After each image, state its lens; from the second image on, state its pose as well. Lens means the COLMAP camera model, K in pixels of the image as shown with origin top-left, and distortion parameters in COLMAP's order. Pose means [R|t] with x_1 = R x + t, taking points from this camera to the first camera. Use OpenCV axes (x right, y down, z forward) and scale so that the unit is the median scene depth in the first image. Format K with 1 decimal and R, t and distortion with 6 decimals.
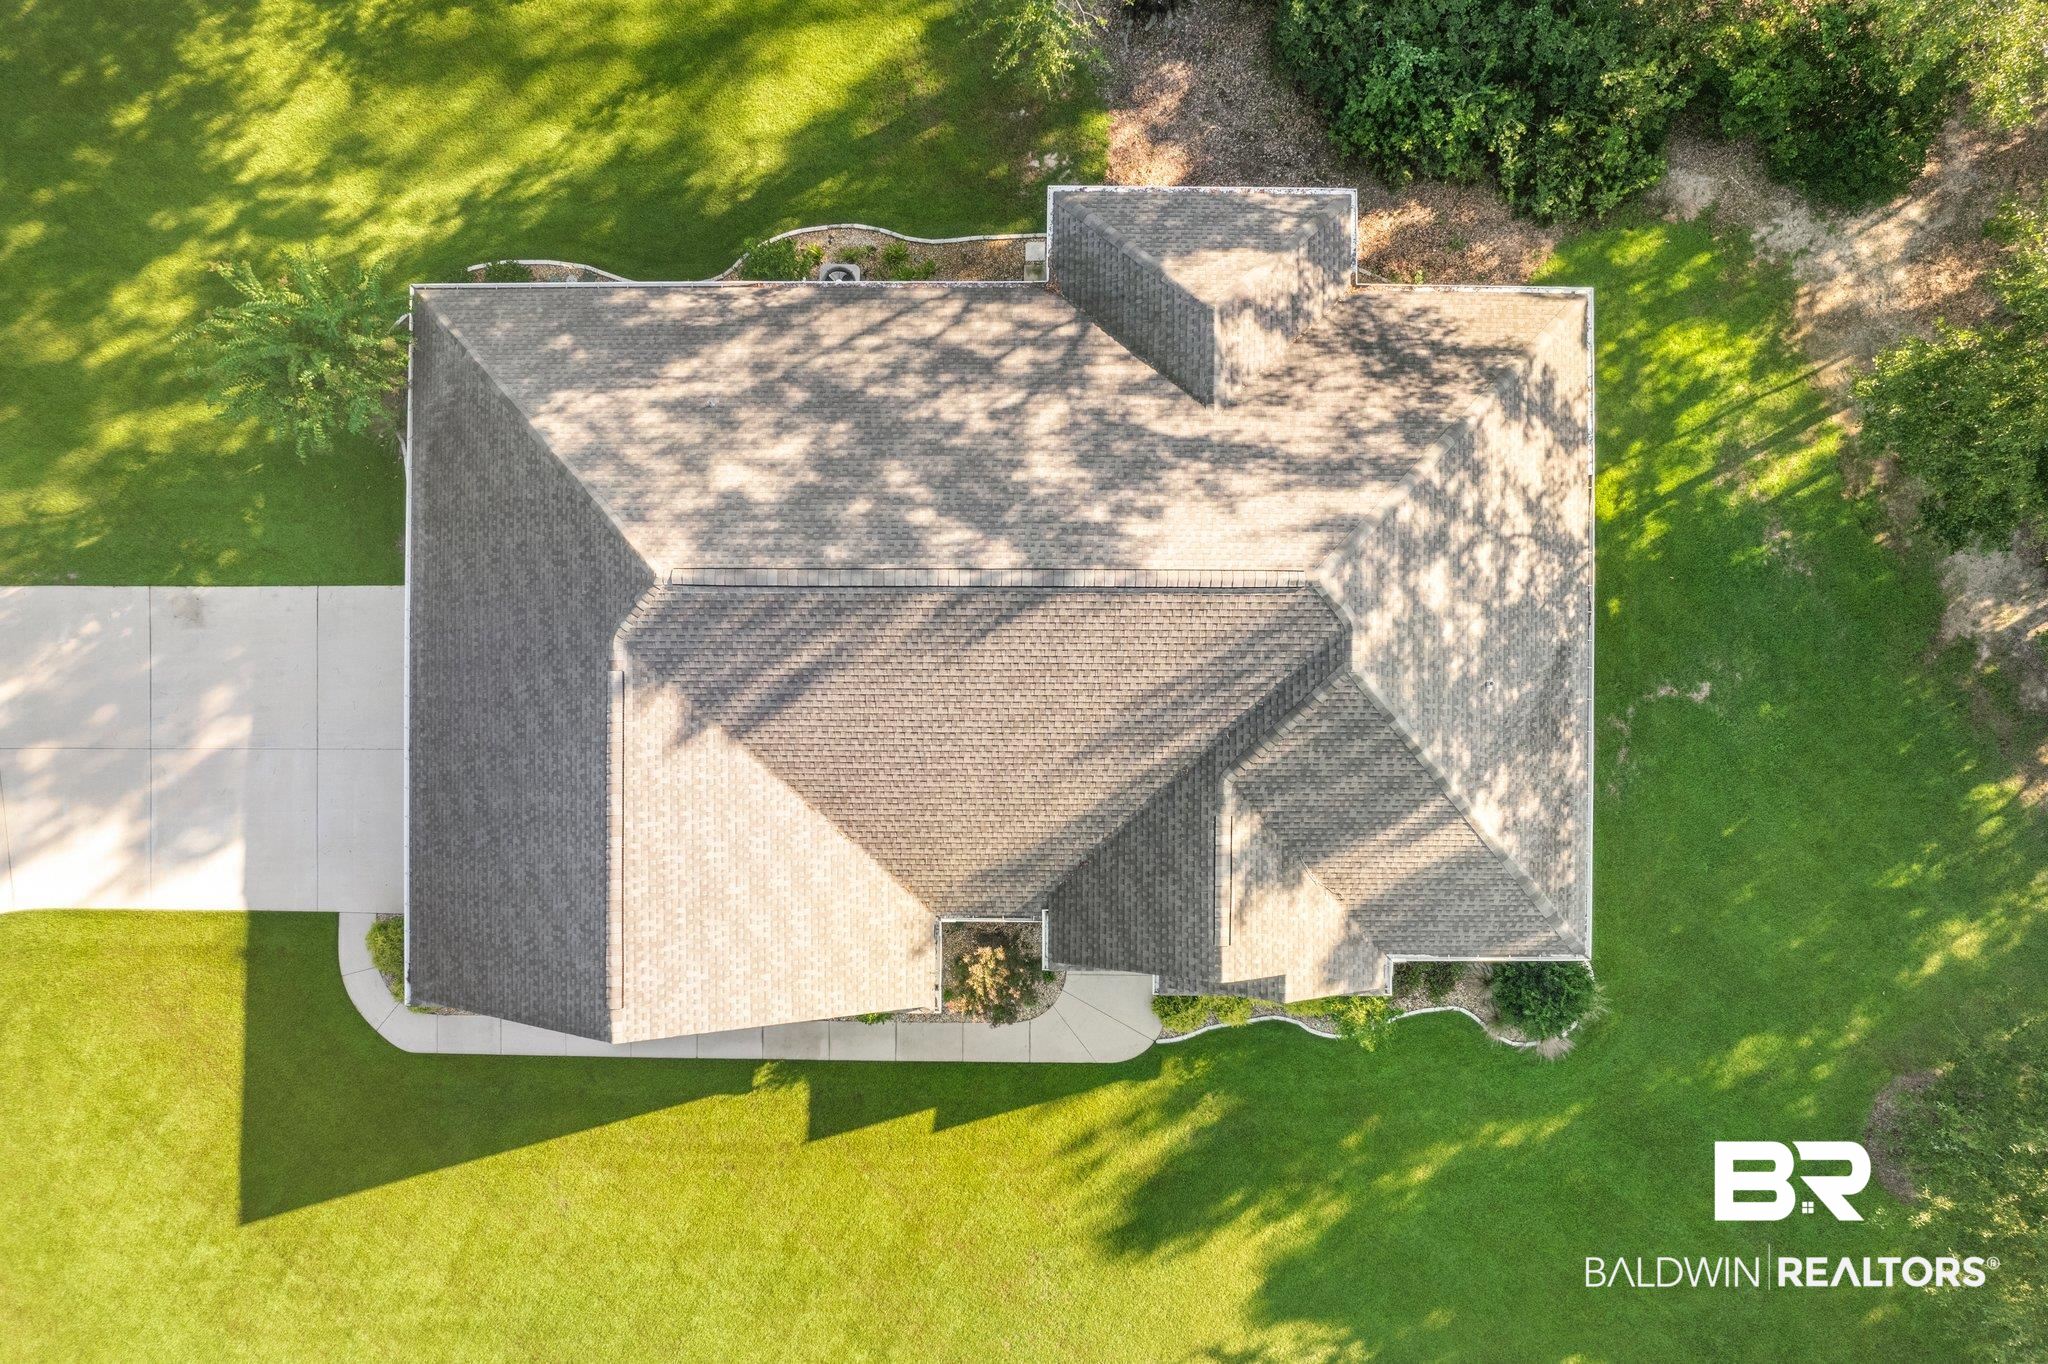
lens RADIAL K [[1341.6, 0, 1060.0], [0, 1341.6, 719.2], [0, 0, 1]] dist [-0.060151, 0.063155]
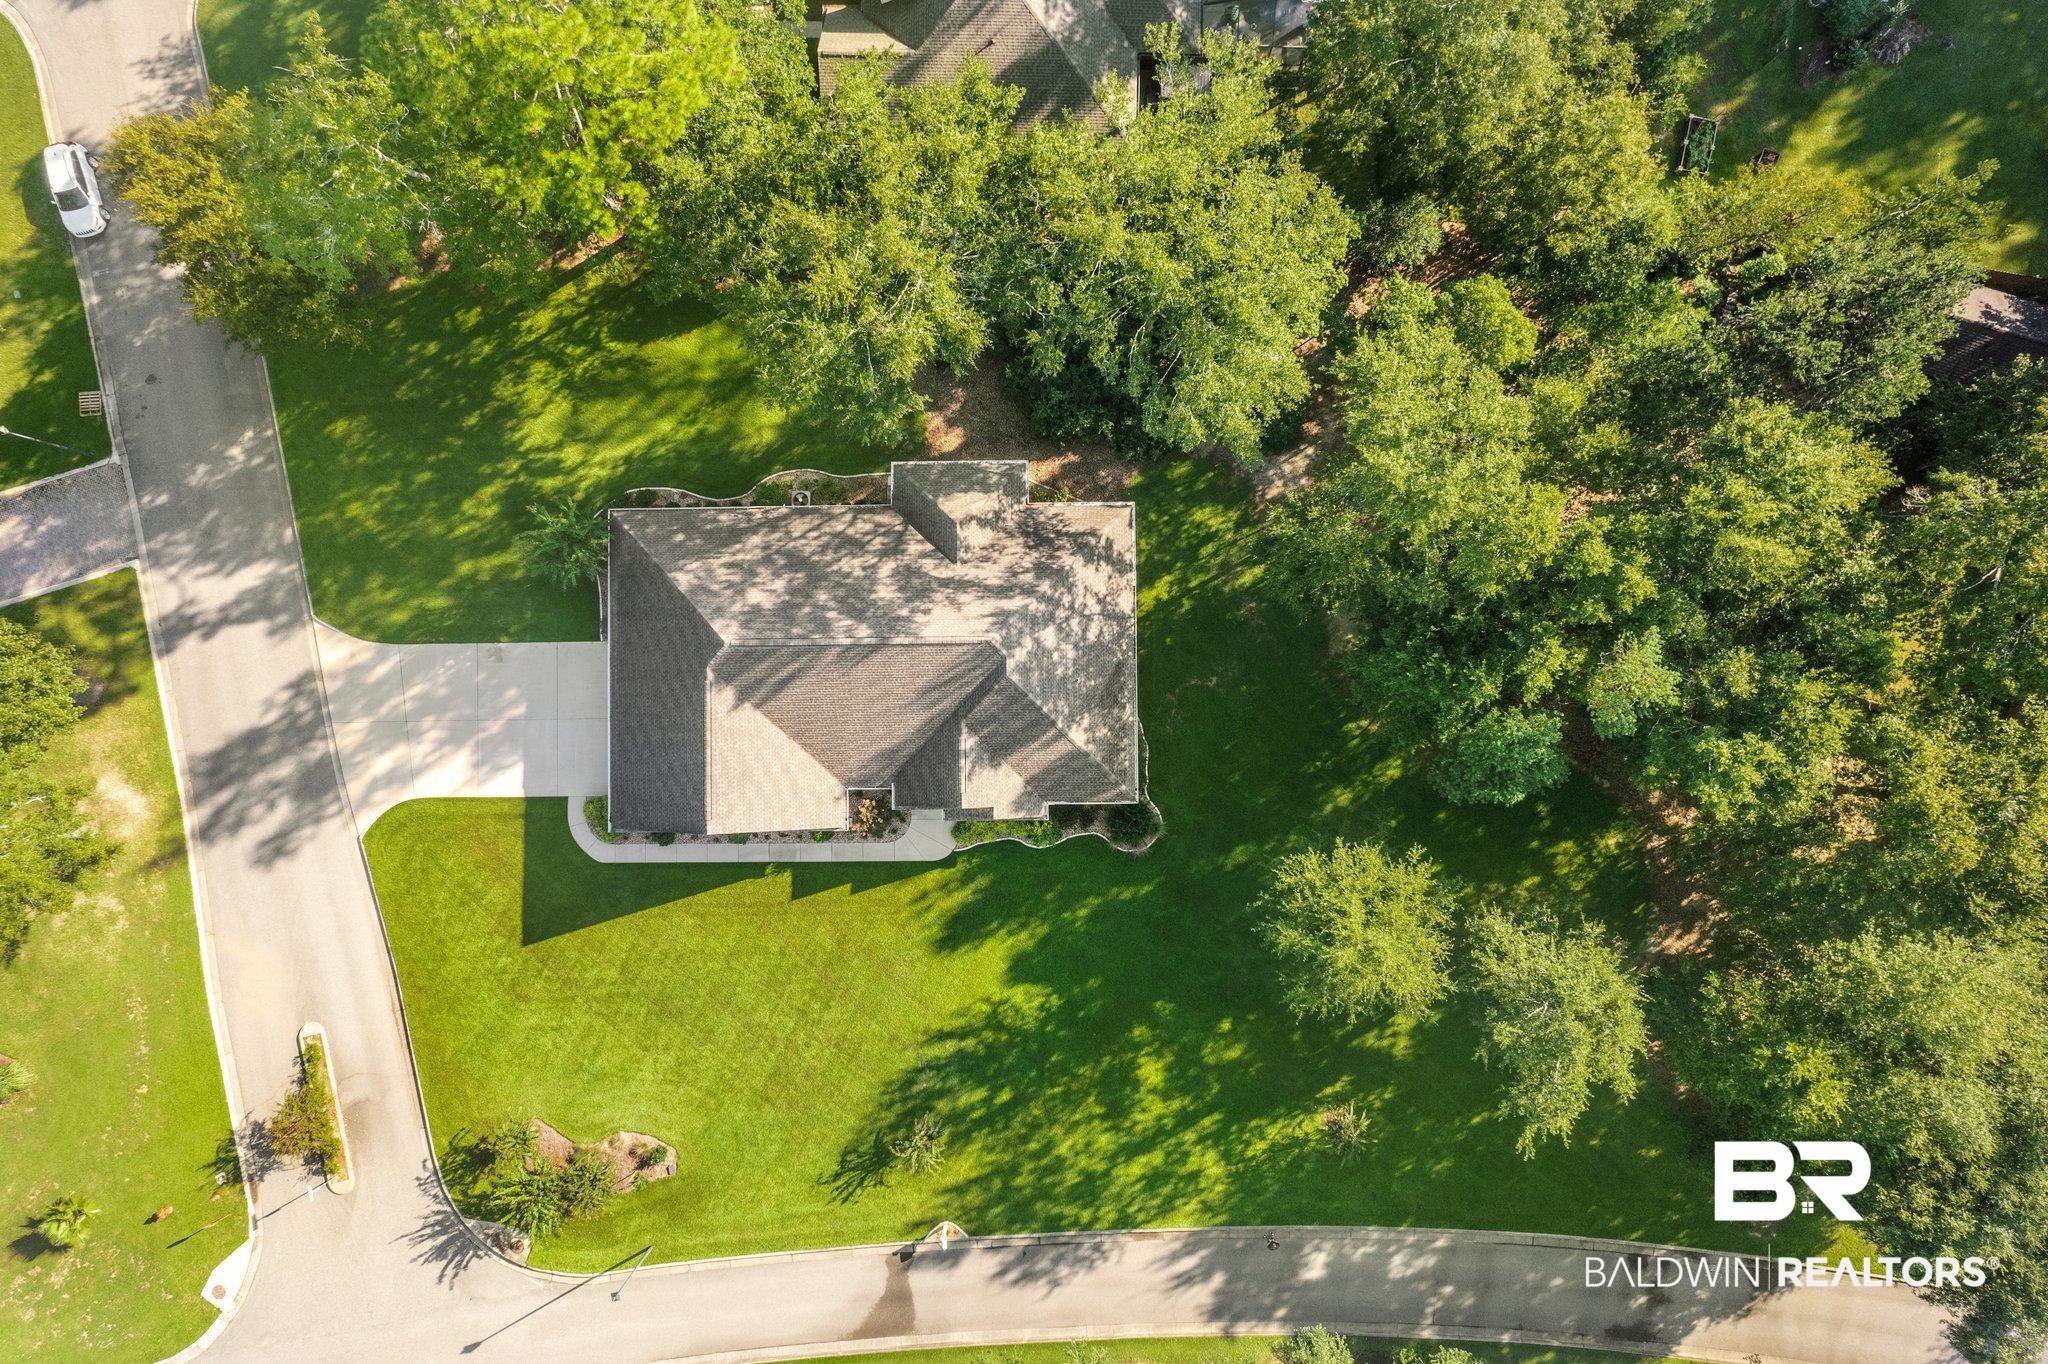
lens RADIAL K [[1341.6, 0, 1040.1], [0, 1341.6, 675.3], [0, 0, 1]] dist [-0.060151, 0.063155]
pose [[0.999684, -0.016019, -0.019381, 0.252098], [0.015422, 0.999413, -0.030596, 0.031639], [0.019860, 0.030287, 0.999344, -1.123828]]
